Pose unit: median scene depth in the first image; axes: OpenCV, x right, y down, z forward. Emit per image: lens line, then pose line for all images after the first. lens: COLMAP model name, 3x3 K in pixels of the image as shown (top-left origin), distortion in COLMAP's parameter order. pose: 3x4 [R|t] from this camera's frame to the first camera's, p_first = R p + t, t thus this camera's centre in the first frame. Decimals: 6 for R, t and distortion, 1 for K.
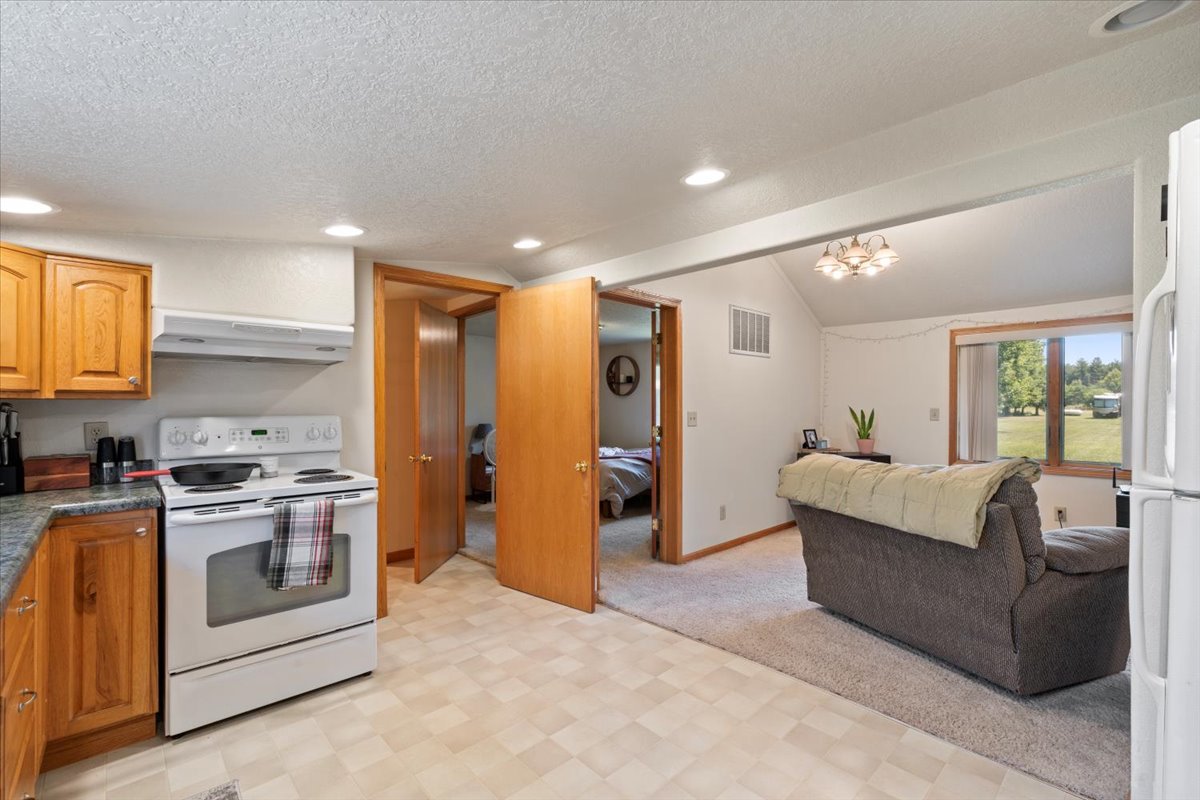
lens RADIAL K [[531.3, 0, 598.7], [0, 531.3, 405.9], [0, 0, 1]] dist [-0.008532, 0.000899]
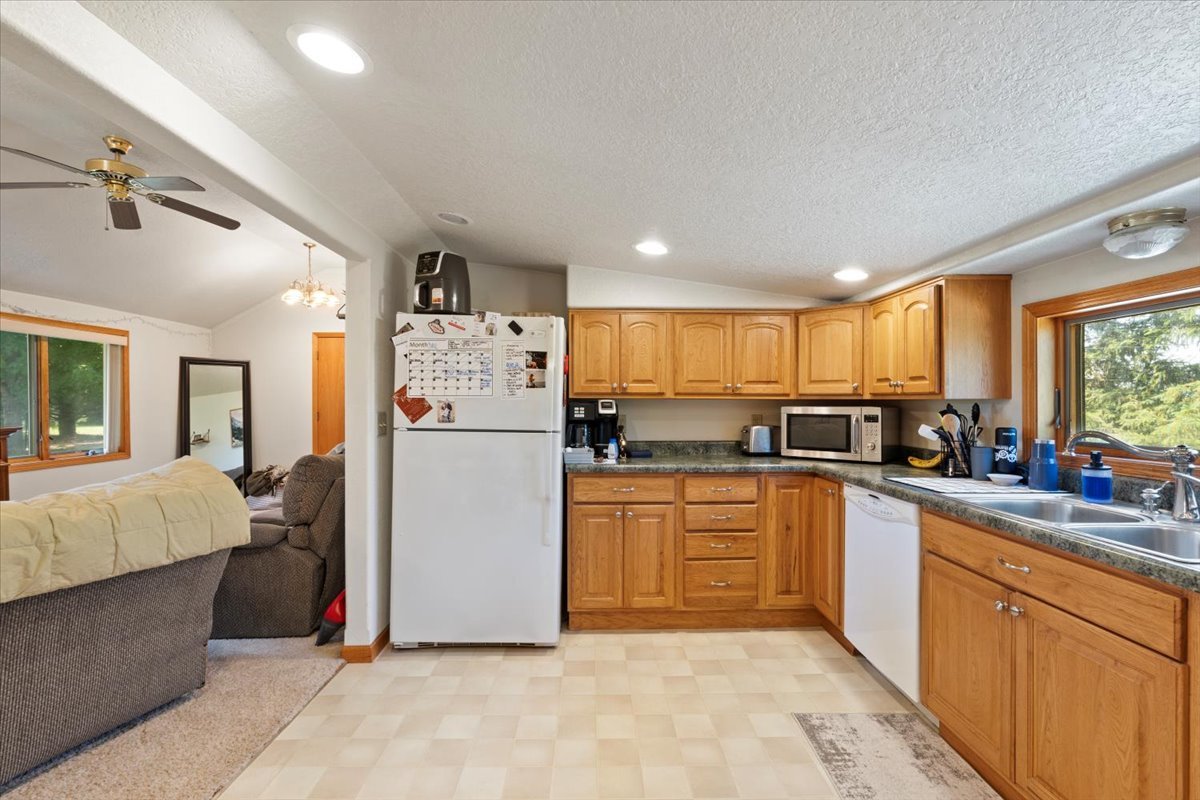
lens RADIAL K [[531.3, 0, 604.5], [0, 531.3, 402.7], [0, 0, 1]] dist [-0.008532, 0.000899]
pose [[-0.740487, -0.001871, 0.672068, -0.454953], [0.001428, 0.999989, 0.004357, -0.006144], [-0.672069, 0.004186, -0.740477, 1.209307]]
